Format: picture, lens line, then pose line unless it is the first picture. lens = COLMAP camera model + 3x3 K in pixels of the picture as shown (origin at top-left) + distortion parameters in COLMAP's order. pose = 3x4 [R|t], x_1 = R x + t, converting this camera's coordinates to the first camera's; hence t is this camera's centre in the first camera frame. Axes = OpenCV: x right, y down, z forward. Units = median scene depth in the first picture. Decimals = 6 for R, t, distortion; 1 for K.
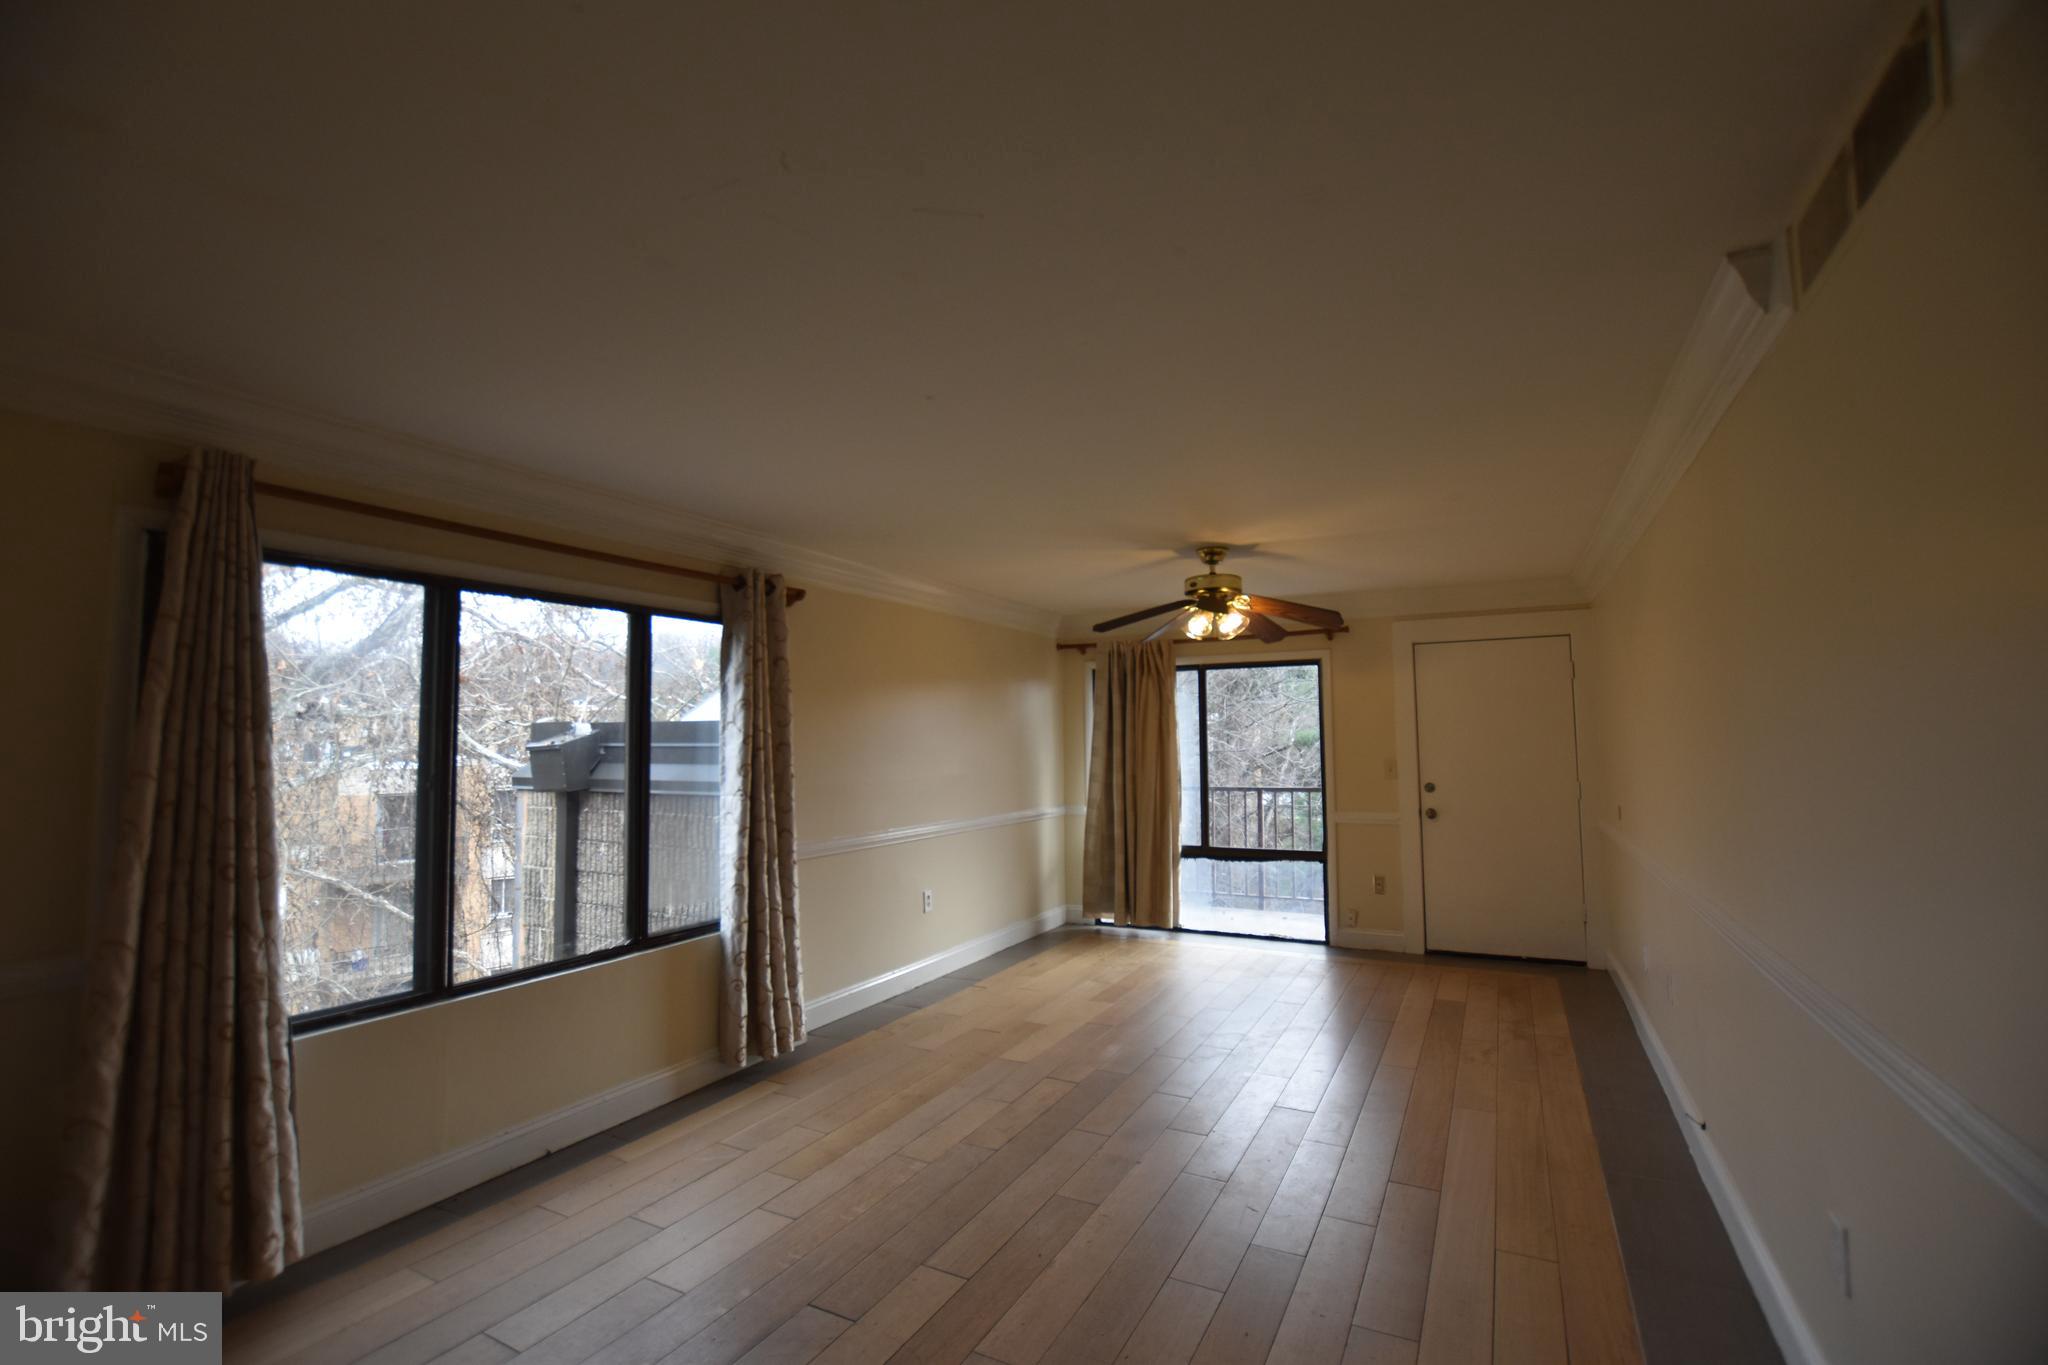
lens RADIAL K [[901.2, 0, 1018.5], [0, 901.2, 683.2], [0, 0, 1]] dist [-0.032908, 0.004897]
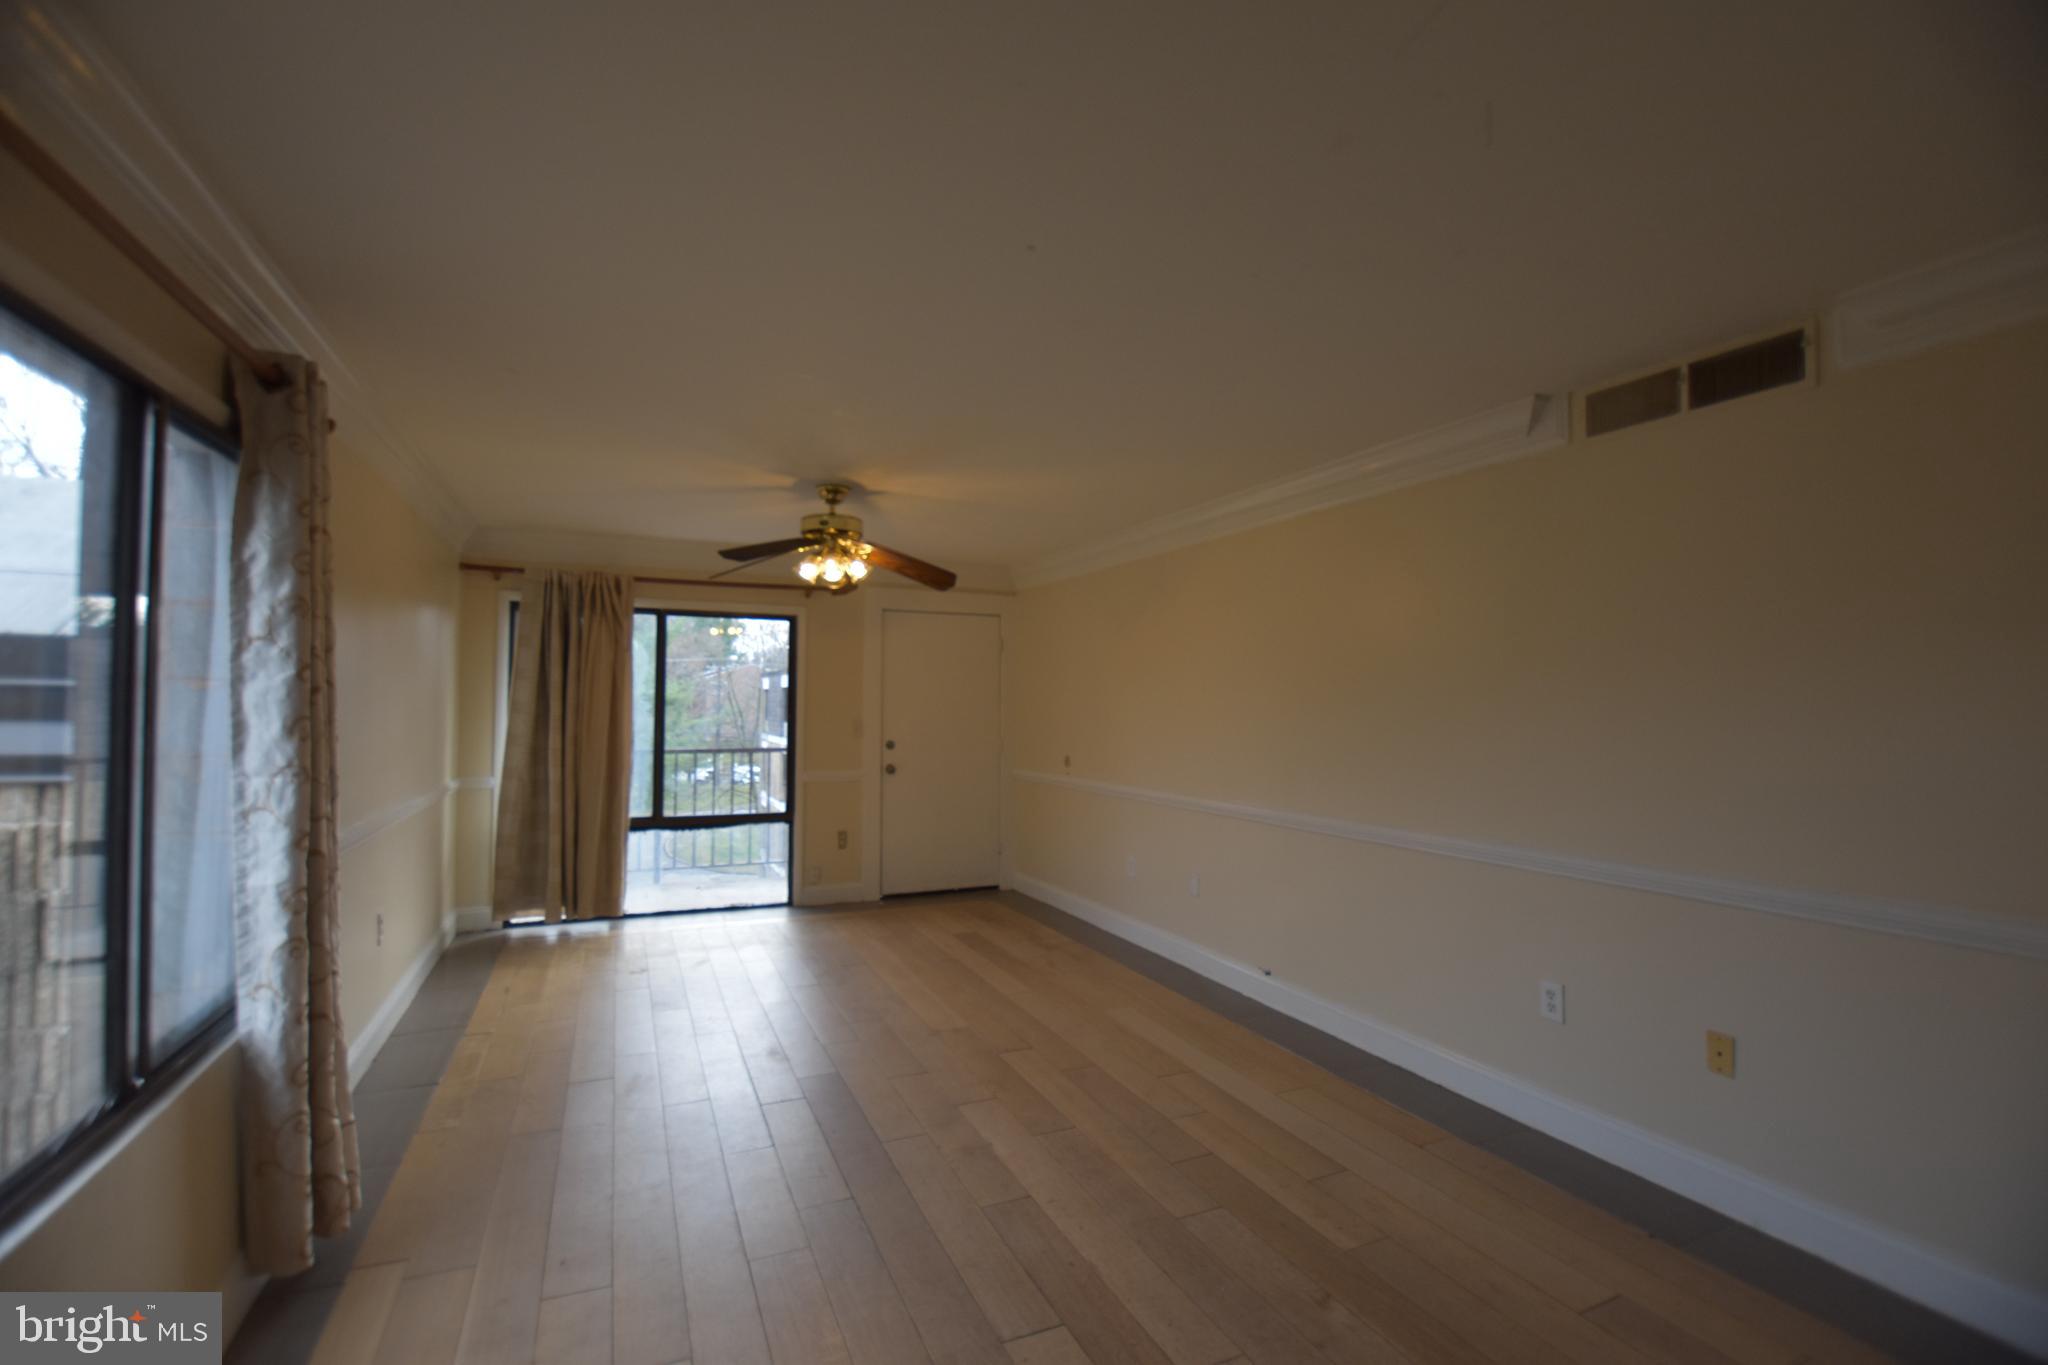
lens RADIAL K [[901.2, 0, 1018.5], [0, 901.2, 683.2], [0, 0, 1]] dist [-0.032908, 0.004897]
pose [[0.612043, 0.035055, 0.790047, -0.293975], [-0.067196, 0.997709, 0.007787, 0.023128], [-0.787964, -0.057854, 0.612997, 0.211846]]
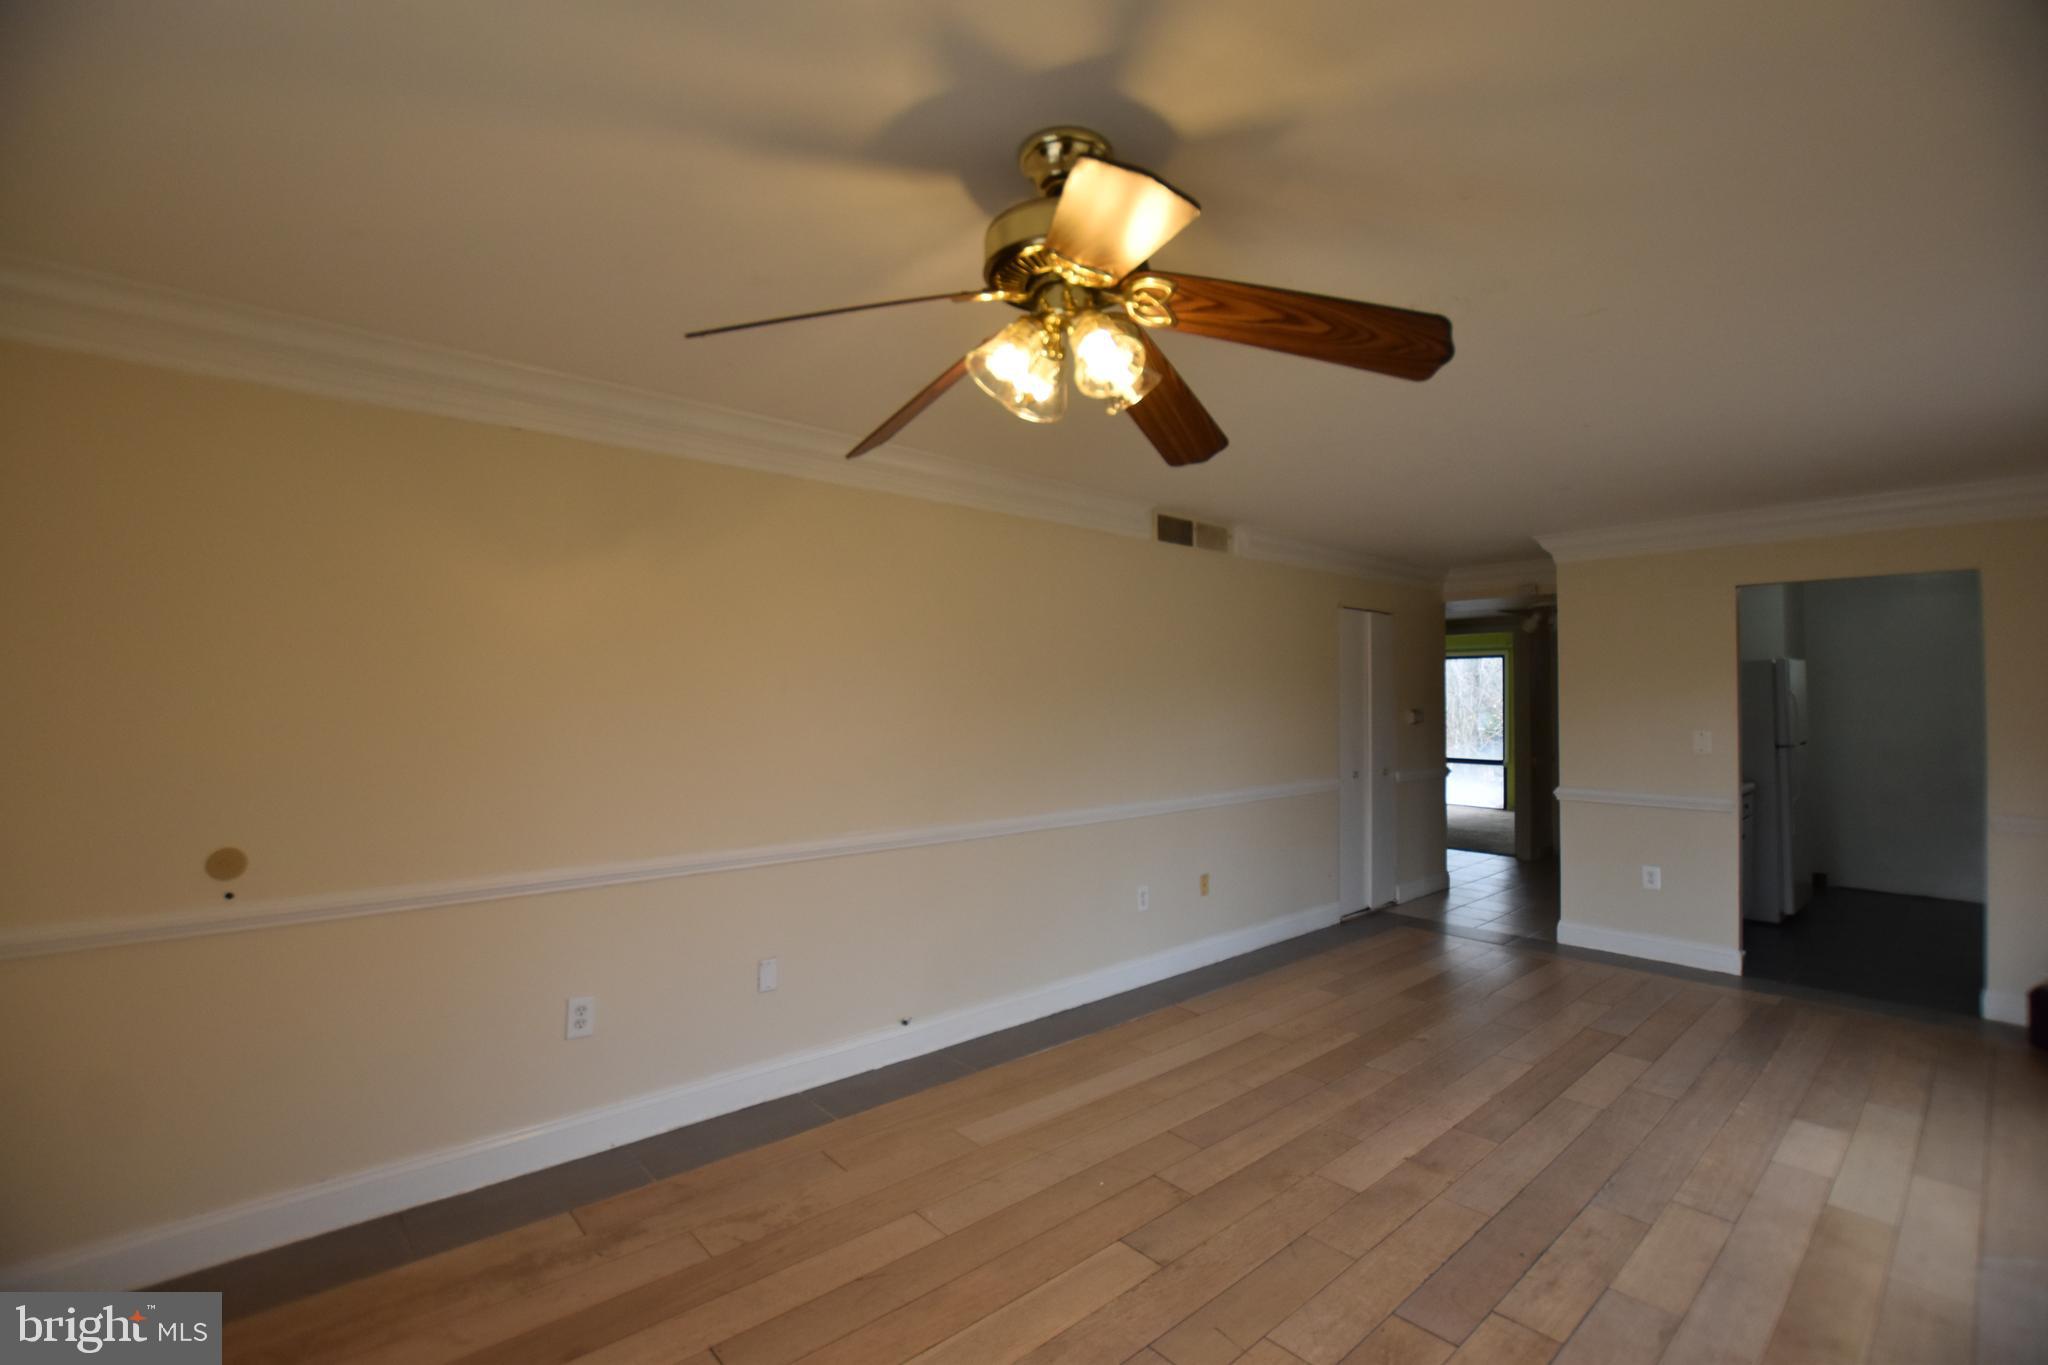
lens RADIAL K [[901.2, 0, 1018.5], [0, 901.2, 683.2], [0, 0, 1]] dist [-0.032908, 0.004897]
pose [[-0.935176, 0.013800, 0.353915, 0.087235], [-0.016126, 0.996545, -0.081470, 0.062192], [-0.353816, -0.081896, -0.931723, 0.998592]]
